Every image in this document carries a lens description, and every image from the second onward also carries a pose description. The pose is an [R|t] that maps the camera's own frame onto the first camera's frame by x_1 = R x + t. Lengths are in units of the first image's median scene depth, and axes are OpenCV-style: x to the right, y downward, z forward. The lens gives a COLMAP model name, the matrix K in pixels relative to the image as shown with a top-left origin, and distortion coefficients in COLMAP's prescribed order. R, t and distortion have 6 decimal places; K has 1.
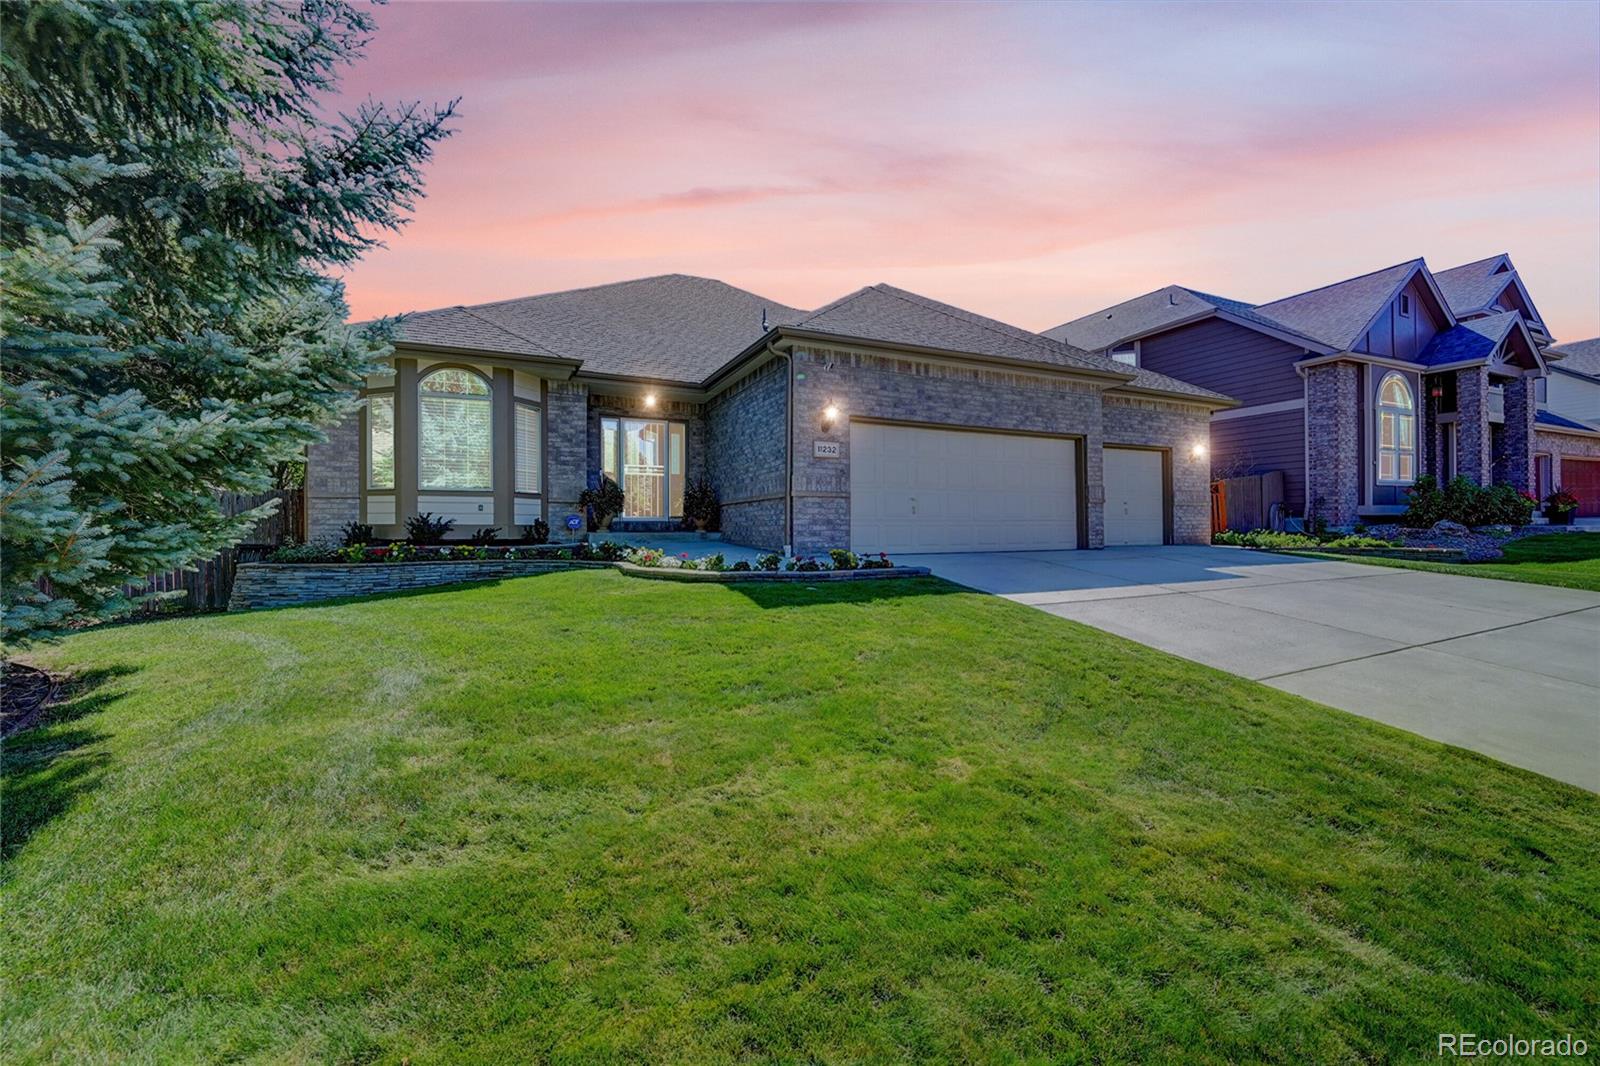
lens RADIAL K [[636.6, 0, 796.4], [0, 636.6, 528.5], [0, 0, 1]] dist [-0.000144, 0.000272]
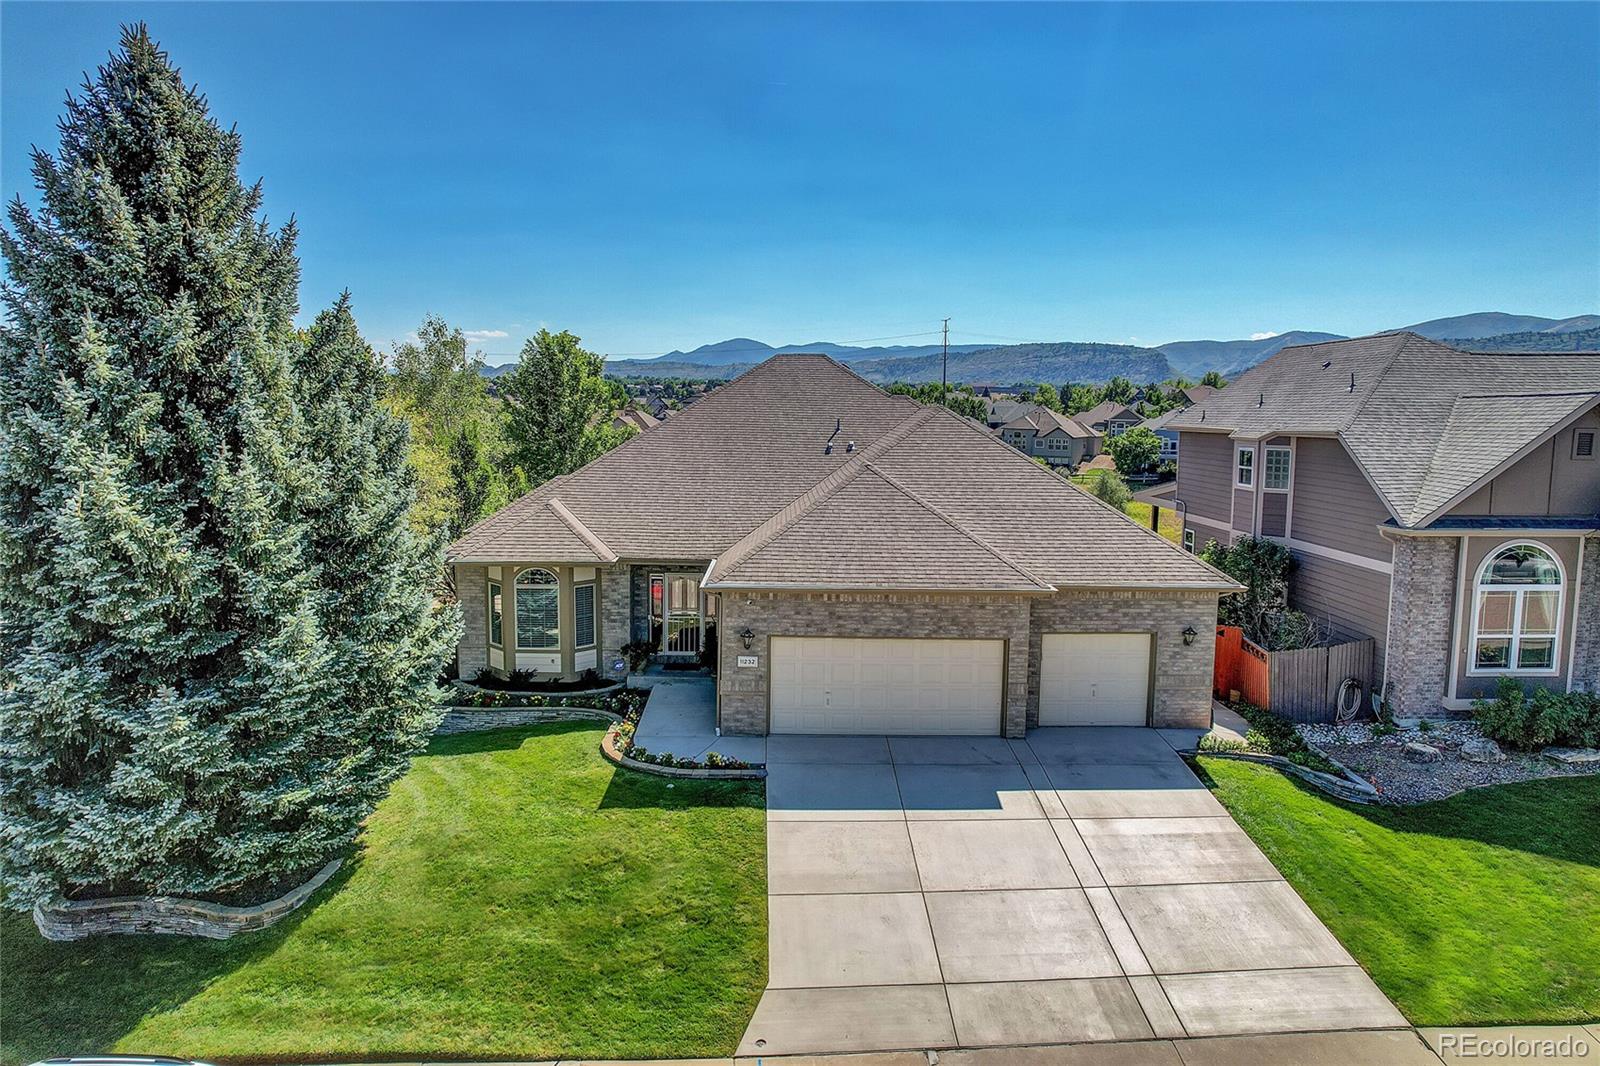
lens RADIAL K [[1023.1, 0, 809.0], [0, 1023.1, 522.0], [0, 0, 1]] dist [-0.047627, 0.032956]
pose [[0.917931, 0.060535, -0.392094, 0.880070], [-0.019564, 0.993995, 0.107660, -0.573899], [0.396257, -0.091153, 0.913604, -0.815188]]
